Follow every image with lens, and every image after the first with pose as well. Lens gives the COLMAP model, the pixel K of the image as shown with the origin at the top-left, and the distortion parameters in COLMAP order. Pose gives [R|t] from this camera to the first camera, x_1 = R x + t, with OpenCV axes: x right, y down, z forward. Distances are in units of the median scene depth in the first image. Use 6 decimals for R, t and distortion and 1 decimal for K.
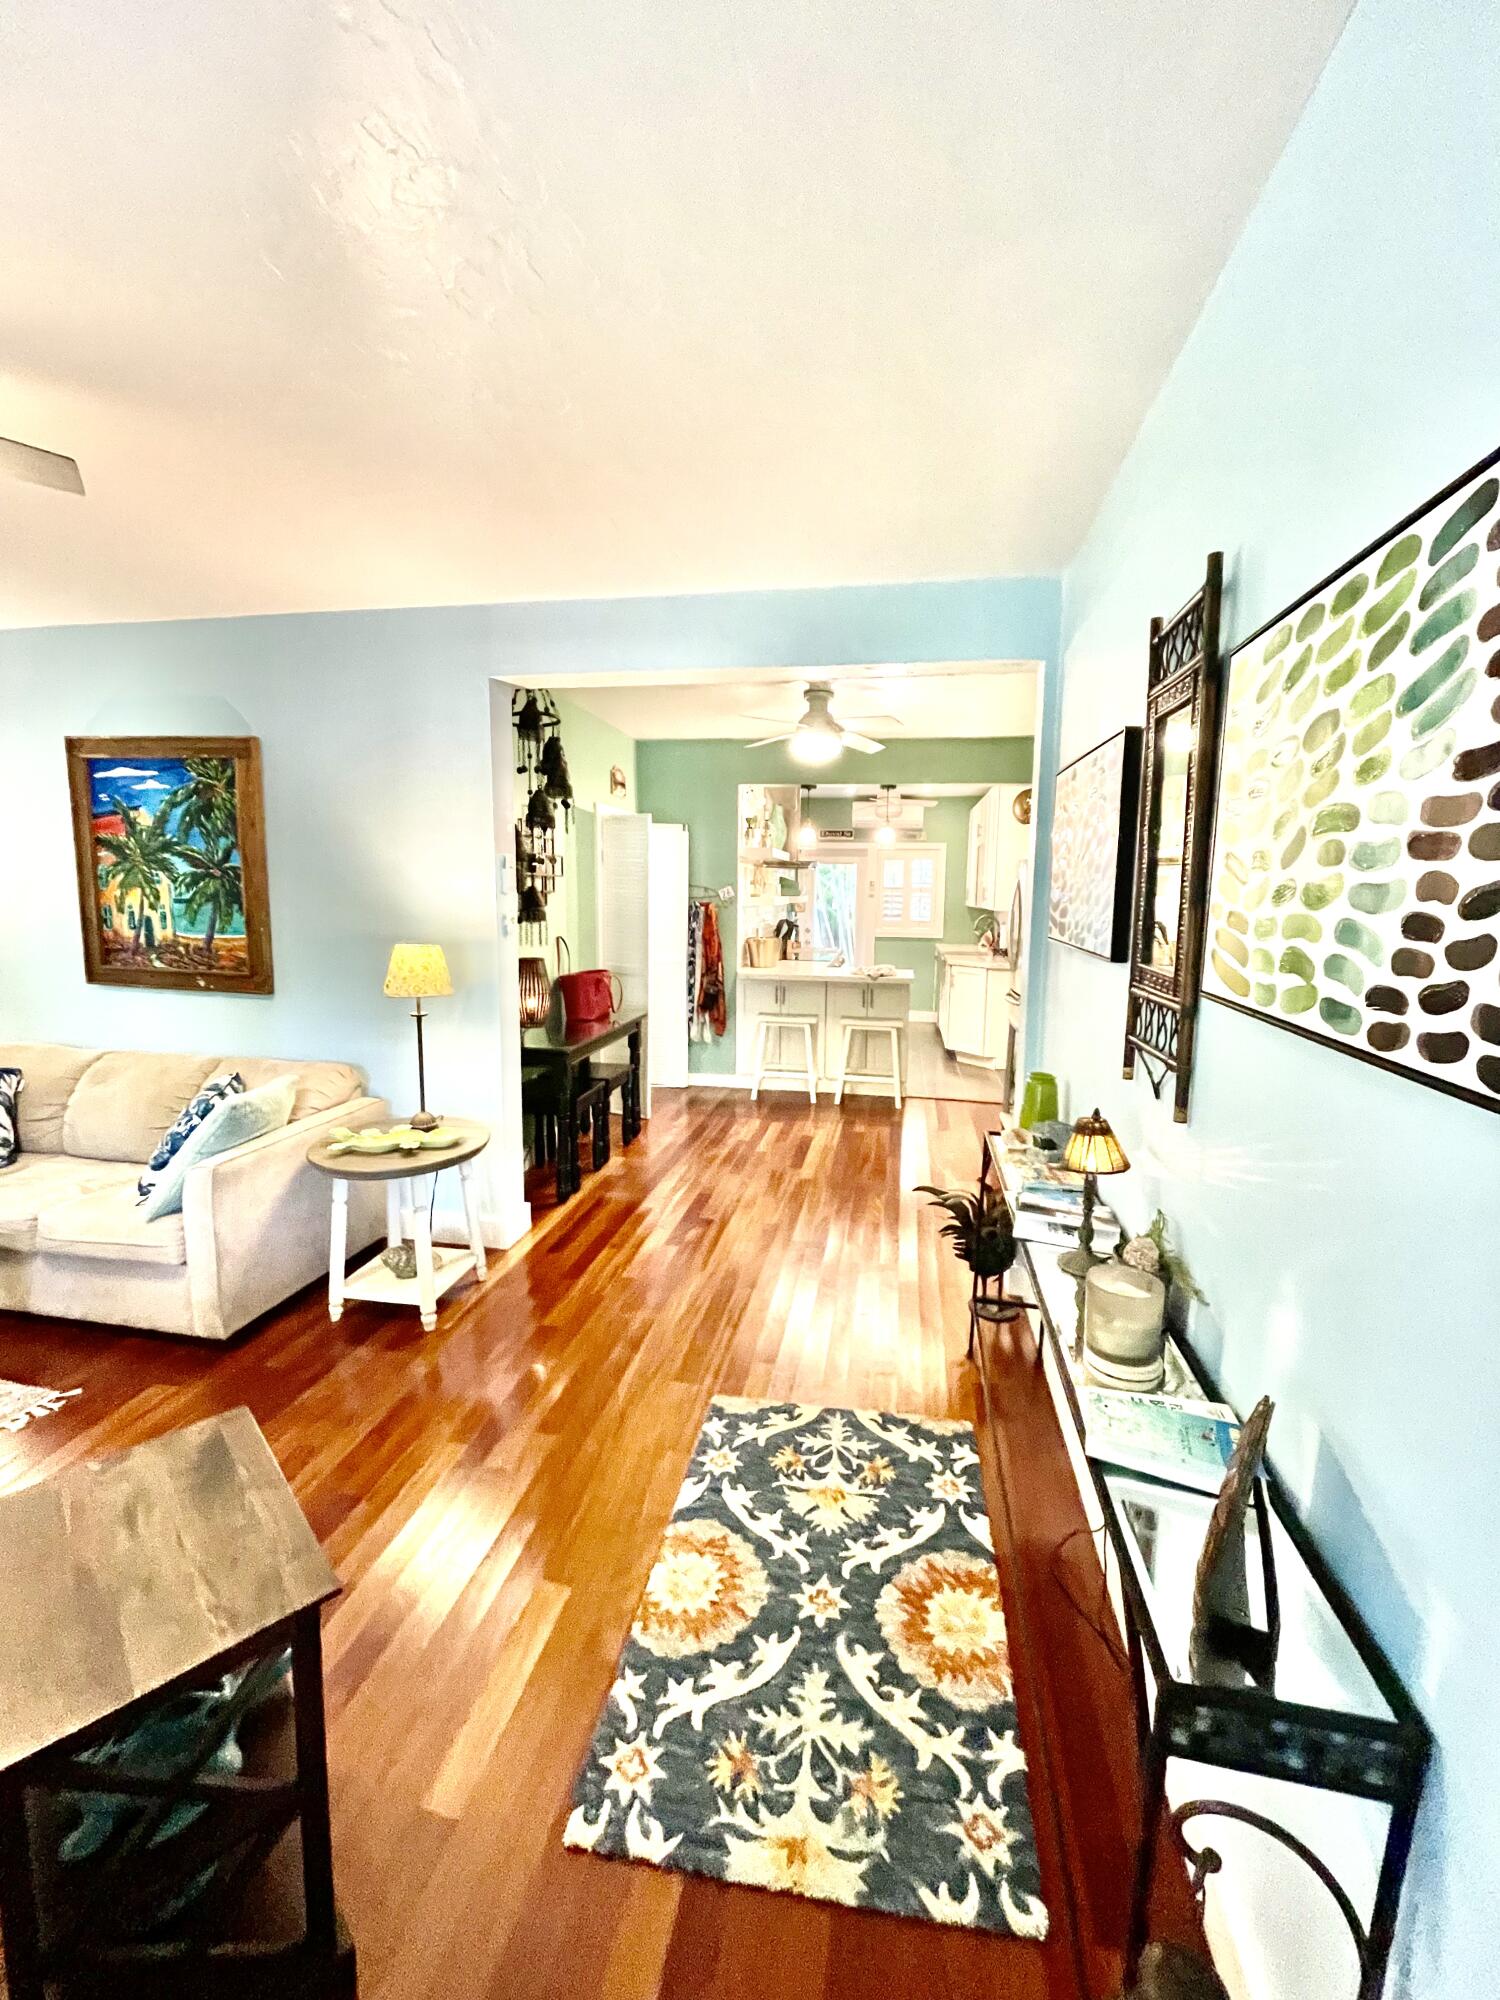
lens RADIAL K [[816.5, 0, 756.7], [0, 816.5, 996.6], [0, 0, 1]] dist [-0.004561, 0.001963]
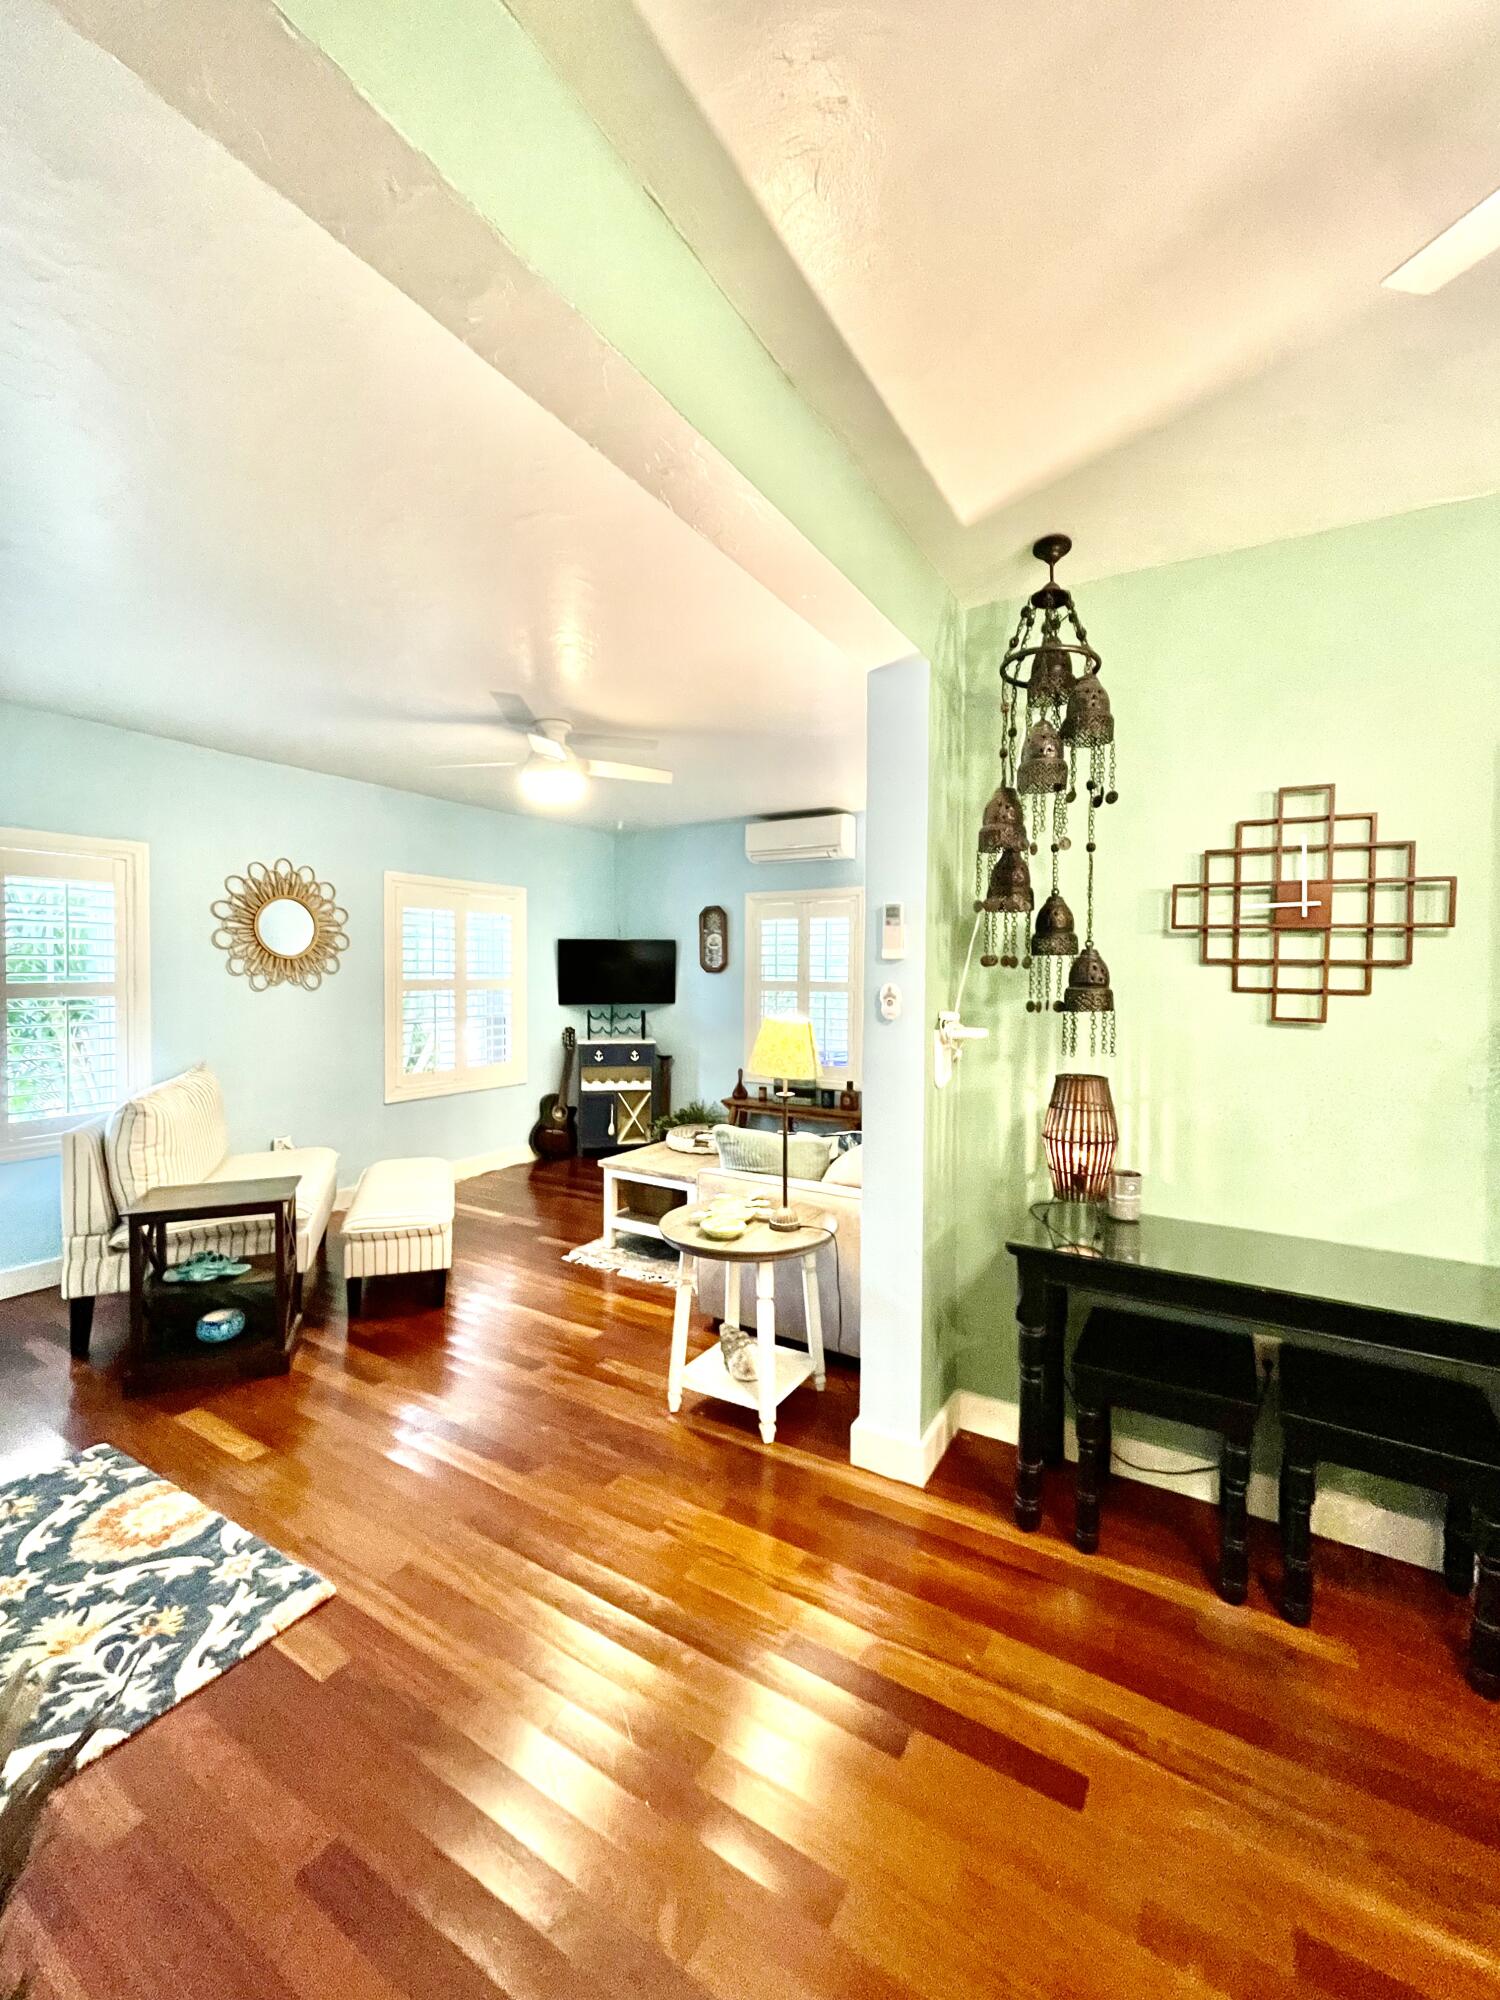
lens RADIAL K [[816.5, 0, 759.8], [0, 816.5, 988.0], [0, 0, 1]] dist [-0.004561, 0.001963]
pose [[-0.358606, 0.002936, -0.933485, 0.680138], [-0.135752, 0.989201, 0.055262, -0.222840], [0.923566, 0.146539, -0.354334, 2.035010]]
